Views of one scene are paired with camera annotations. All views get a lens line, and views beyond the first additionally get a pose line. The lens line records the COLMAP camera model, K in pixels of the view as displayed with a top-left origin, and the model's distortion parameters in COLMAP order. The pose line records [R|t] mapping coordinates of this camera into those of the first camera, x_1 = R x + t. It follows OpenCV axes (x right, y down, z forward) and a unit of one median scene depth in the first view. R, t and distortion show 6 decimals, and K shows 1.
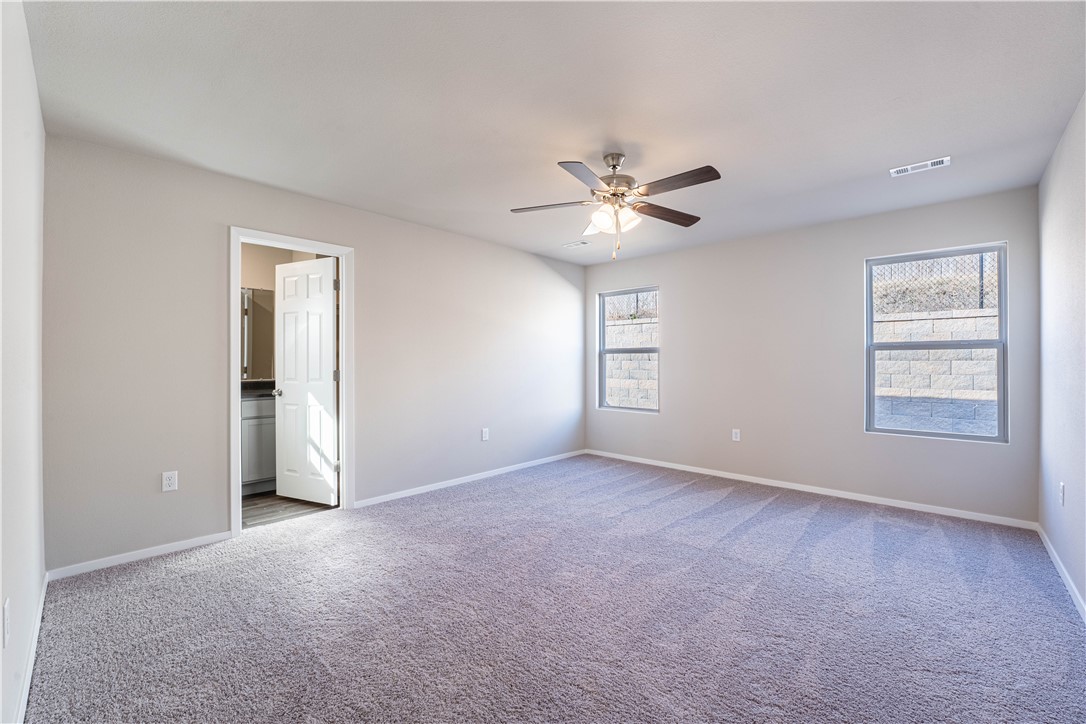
lens RADIAL K [[443.7, 0, 542.4], [0, 443.7, 361.4], [0, 0, 1]] dist [-0.025917, 0.000536]
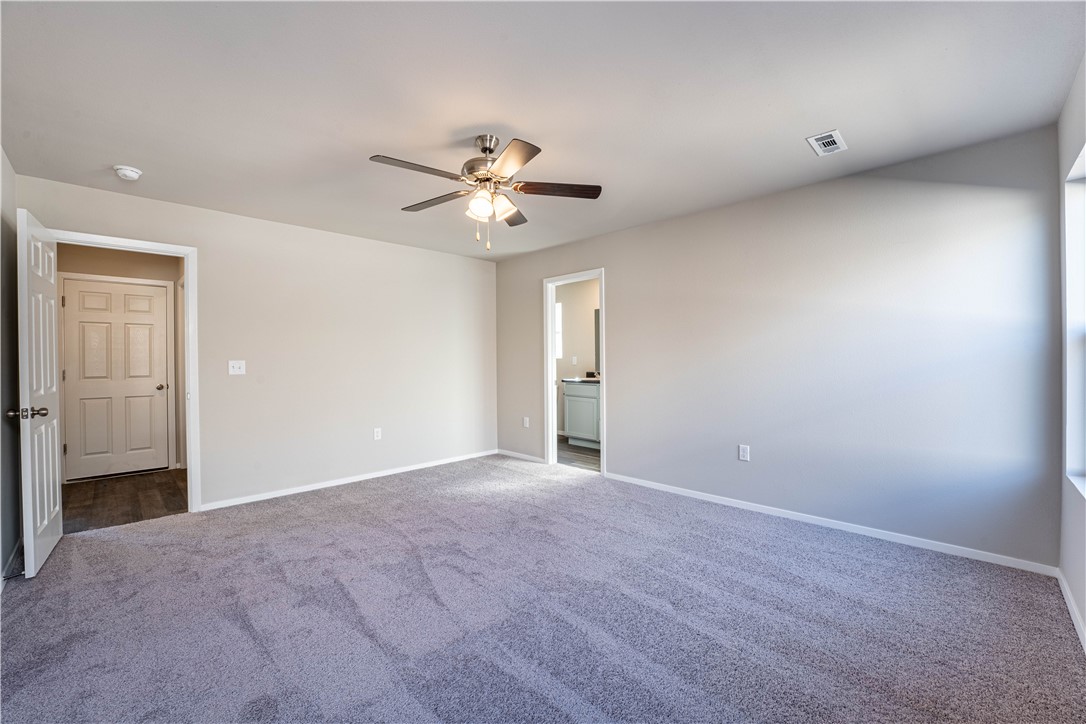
lens RADIAL K [[443.7, 0, 542.4], [0, 443.7, 361.4], [0, 0, 1]] dist [-0.025917, 0.000536]
pose [[-0.029037, 0.005028, -0.999566, 0.899983], [0.007089, 0.999963, 0.004824, 0.000305], [0.999553, -0.006946, -0.029071, 0.940685]]
